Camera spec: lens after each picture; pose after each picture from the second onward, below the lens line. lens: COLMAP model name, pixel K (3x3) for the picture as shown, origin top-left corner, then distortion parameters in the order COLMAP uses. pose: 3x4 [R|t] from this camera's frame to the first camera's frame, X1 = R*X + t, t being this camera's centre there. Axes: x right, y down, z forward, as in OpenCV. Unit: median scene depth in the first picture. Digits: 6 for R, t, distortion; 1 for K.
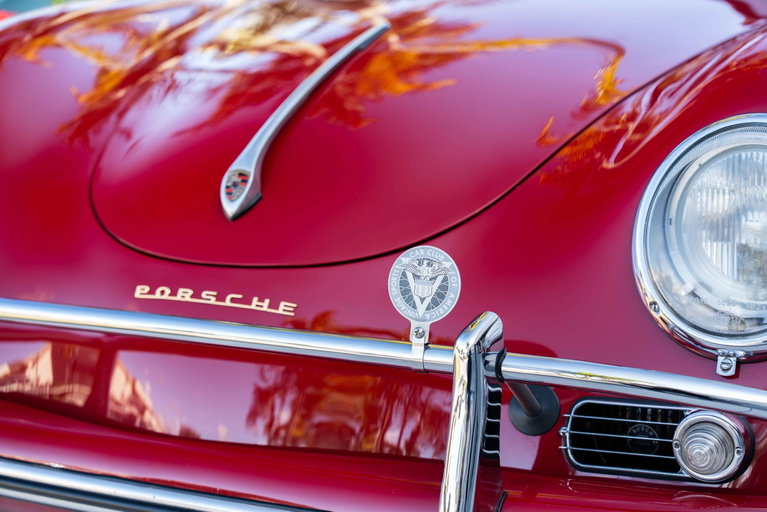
lens RADIAL K [[1542.5, 0, 383.5], [0, 1542.5, 256.0], [0, 0, 1]] dist [0.026623, -0.134687]
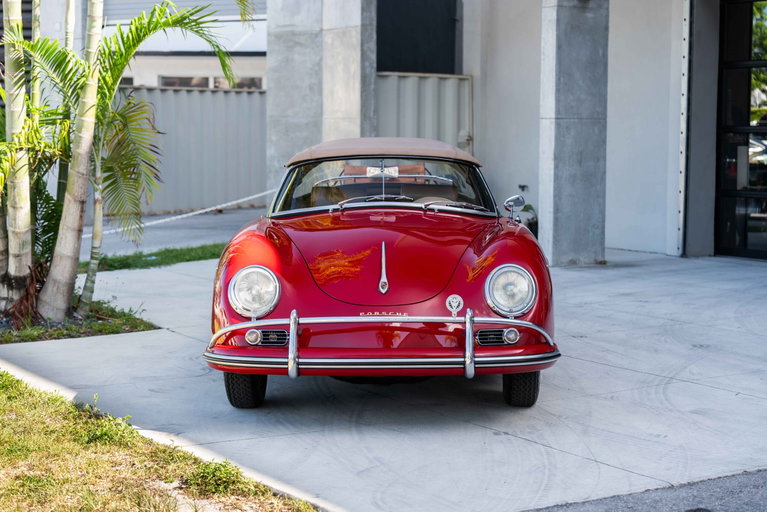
lens RADIAL K [[1542.5, 0, 383.5], [0, 1542.5, 256.0], [0, 0, 1]] dist [0.026623, -0.134687]
pose [[0.886604, -0.022626, 0.461976, -2.212872], [0.069914, 0.993882, -0.085498, 0.249374], [-0.457215, 0.108102, 0.882762, -2.863054]]
